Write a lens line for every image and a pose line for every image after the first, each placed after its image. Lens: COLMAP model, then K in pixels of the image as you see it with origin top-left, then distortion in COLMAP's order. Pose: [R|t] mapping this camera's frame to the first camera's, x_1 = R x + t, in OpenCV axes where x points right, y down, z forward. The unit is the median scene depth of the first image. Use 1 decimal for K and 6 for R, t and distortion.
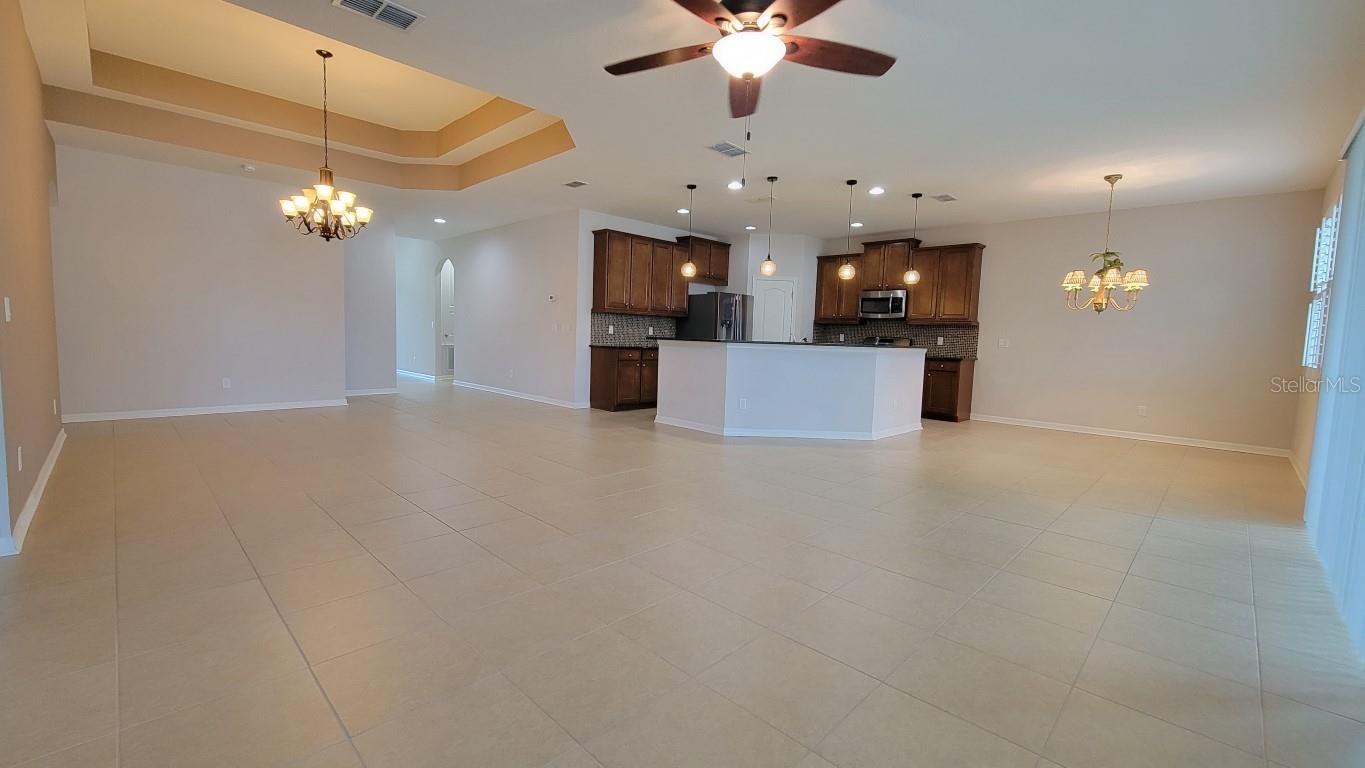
lens RADIAL K [[557.4, 0, 674.8], [0, 557.4, 379.7], [0, 0, 1]] dist [0.000894, -0.002651]
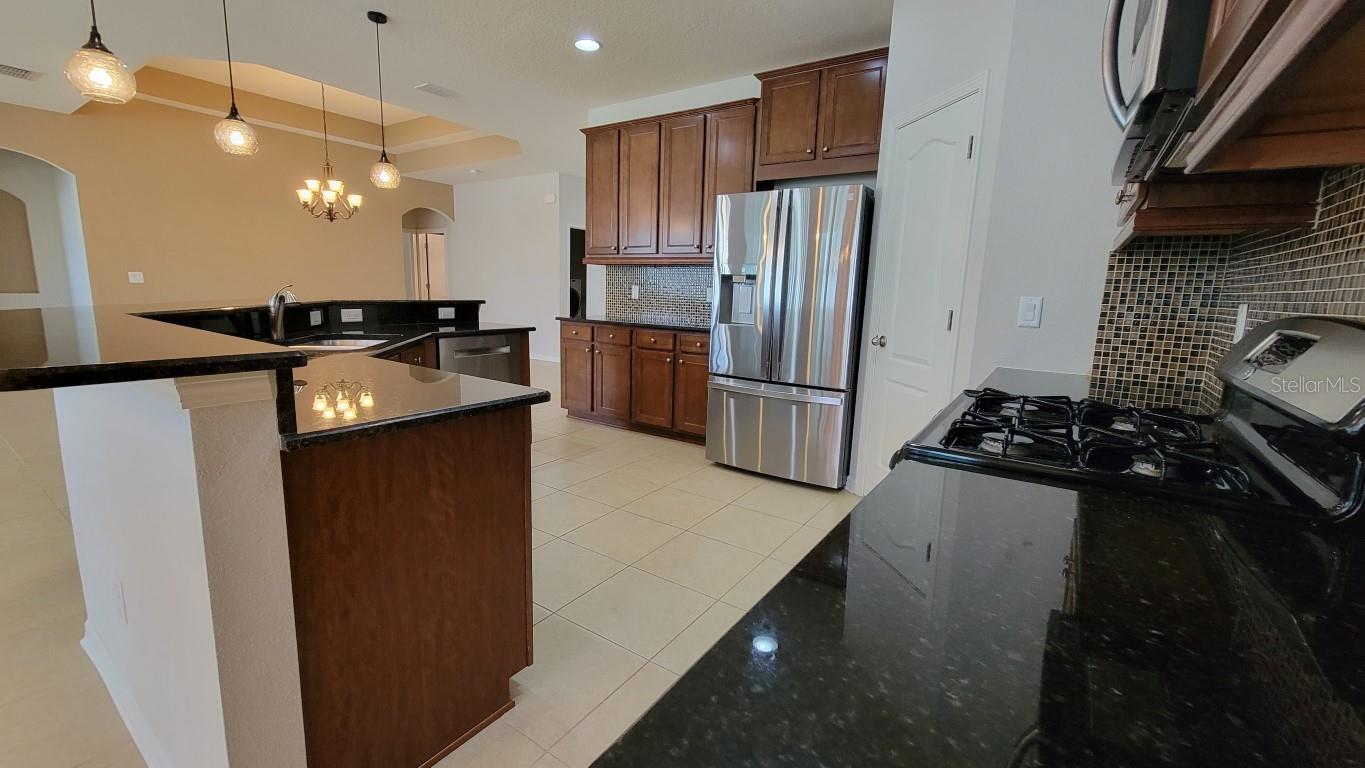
lens RADIAL K [[557.4, 0, 674.8], [0, 557.4, 379.7], [0, 0, 1]] dist [0.000894, -0.002651]
pose [[0.177610, 0.134380, -0.974883, 0.480415], [-0.103822, 0.987663, 0.117227, -0.066952], [0.978609, 0.080393, 0.189371, 0.883413]]
